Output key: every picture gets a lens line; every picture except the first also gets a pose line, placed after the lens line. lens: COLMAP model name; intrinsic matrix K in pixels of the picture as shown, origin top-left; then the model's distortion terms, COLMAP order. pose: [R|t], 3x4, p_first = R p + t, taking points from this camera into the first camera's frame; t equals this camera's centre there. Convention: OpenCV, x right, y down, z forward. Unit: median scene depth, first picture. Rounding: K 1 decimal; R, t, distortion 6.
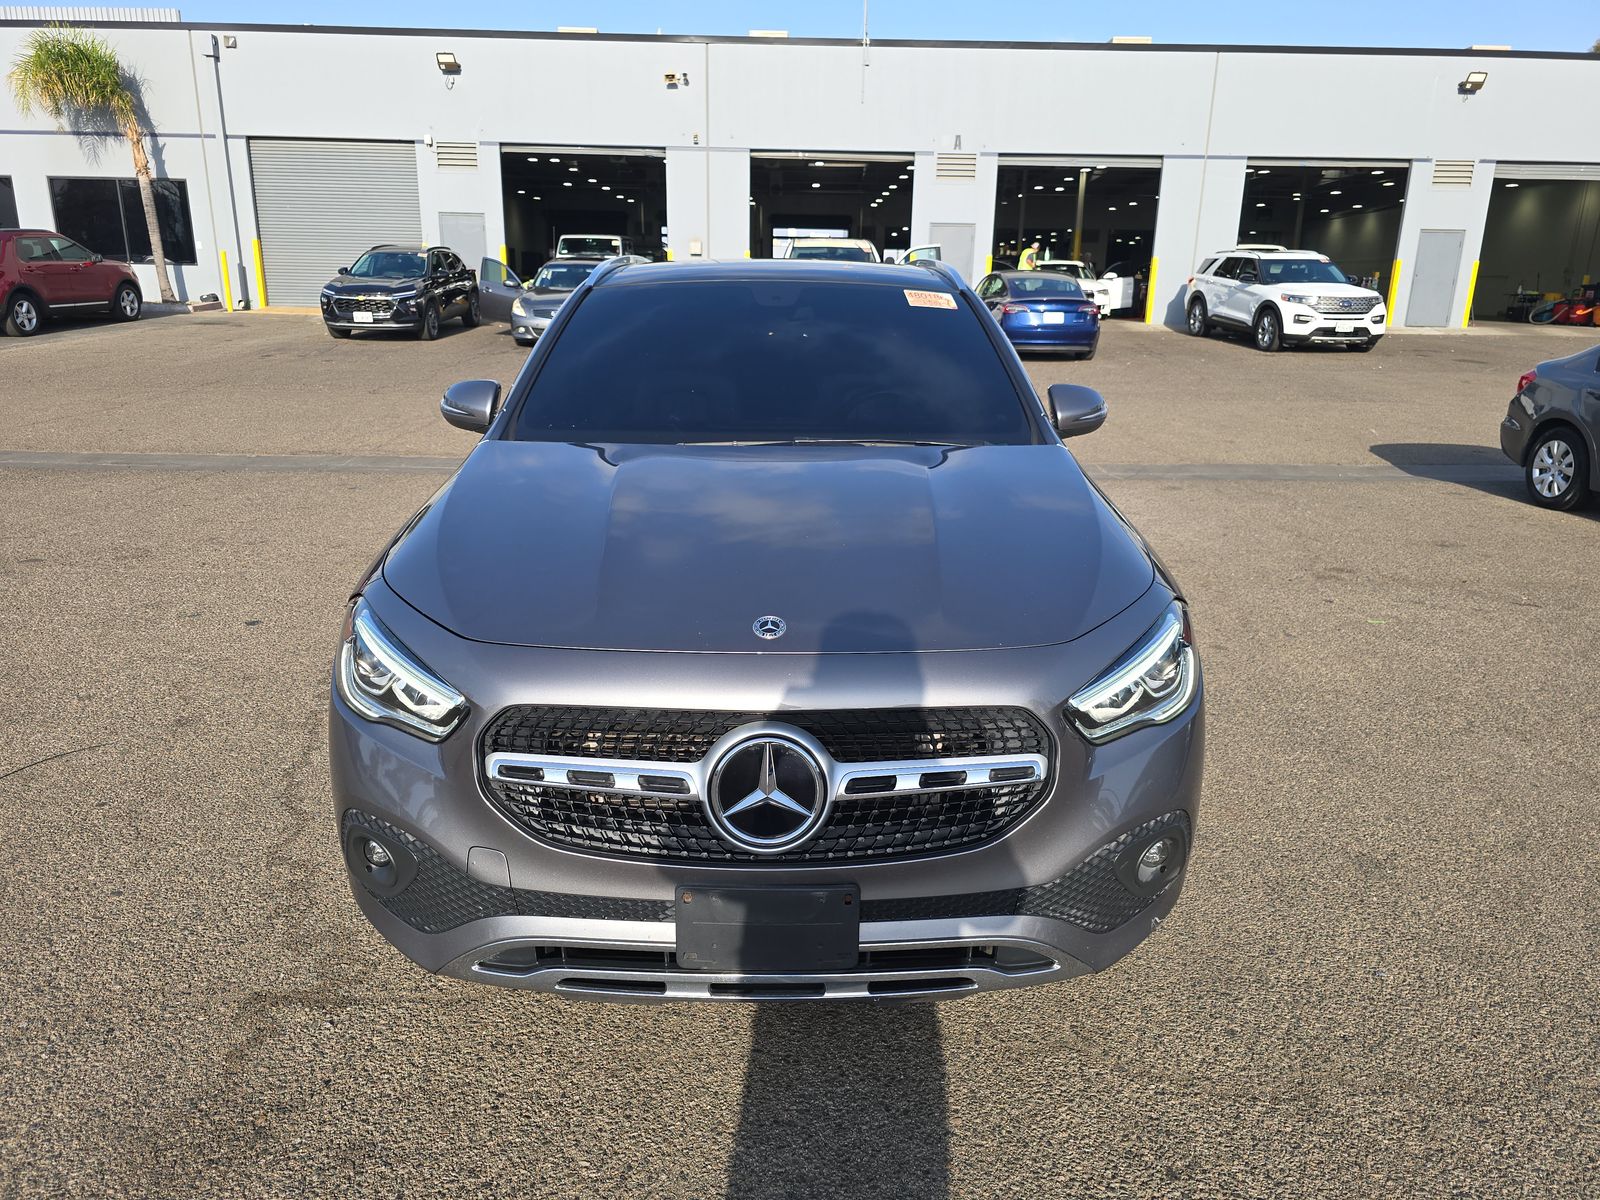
lens RADIAL K [[1136.6, 0, 789.0], [0, 1136.6, 604.0], [0, 0, 1]] dist [0.066177, -0.056709]
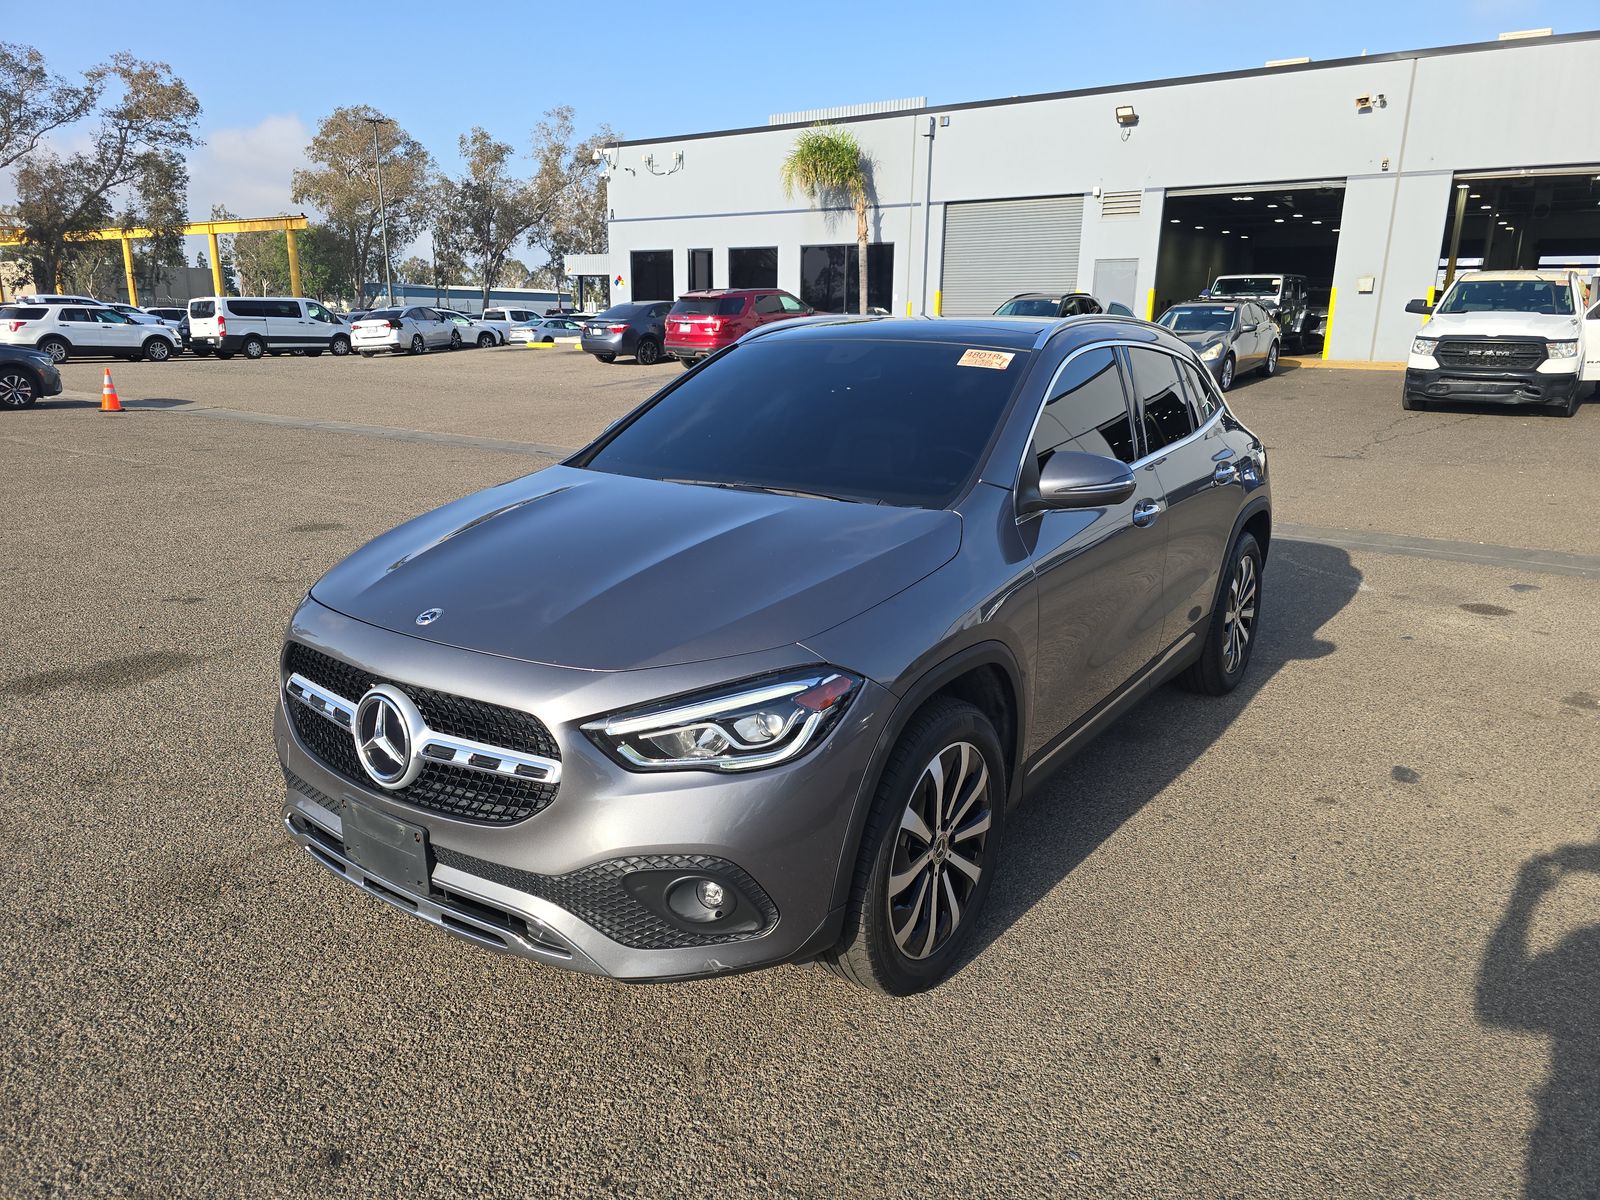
lens RADIAL K [[1136.6, 0, 789.0], [0, 1136.6, 604.0], [0, 0, 1]] dist [0.066177, -0.056709]
pose [[0.787526, 0.145688, -0.598814, 0.150908], [-0.164355, 0.986115, 0.023766, -0.012763], [0.593961, 0.079702, 0.800536, 0.029417]]
